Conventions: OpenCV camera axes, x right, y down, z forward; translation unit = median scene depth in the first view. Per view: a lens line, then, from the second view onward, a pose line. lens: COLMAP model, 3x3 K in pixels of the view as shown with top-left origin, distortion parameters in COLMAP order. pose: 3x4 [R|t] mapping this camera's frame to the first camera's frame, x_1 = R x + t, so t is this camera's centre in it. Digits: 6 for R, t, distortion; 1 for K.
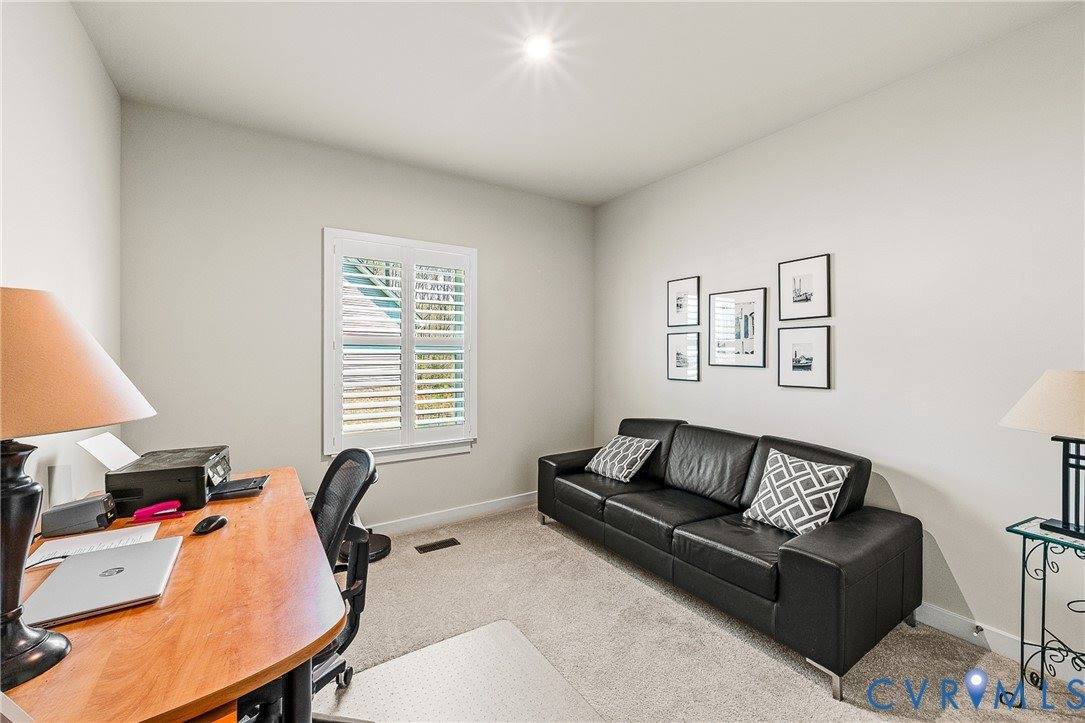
lens RADIAL K [[446.1, 0, 543.8], [0, 446.1, 345.9], [0, 0, 1]] dist [0.001211, 0.000408]
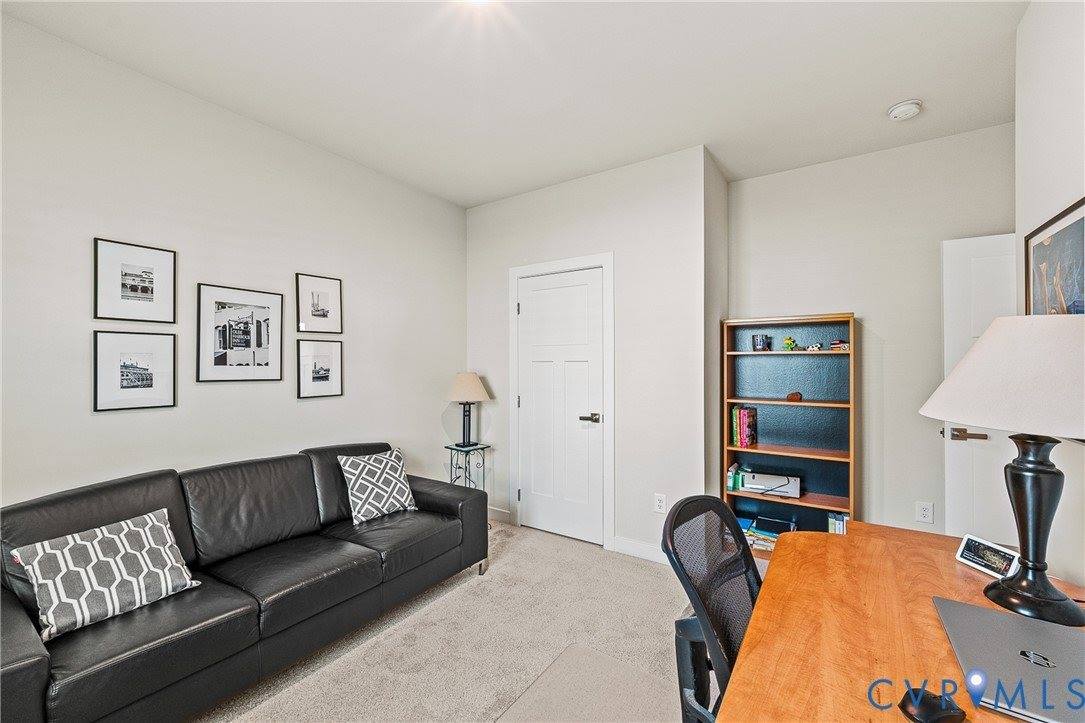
lens RADIAL K [[437.3, 0, 542.5], [0, 437.3, 361.5], [0, 0, 1]] dist [-0.000498, 0.000002]
pose [[-0.389439, 0.004424, 0.921042, -0.601788], [-0.014777, 0.999830, -0.011050, 0.012224], [-0.920934, -0.017913, -0.389307, 0.934319]]
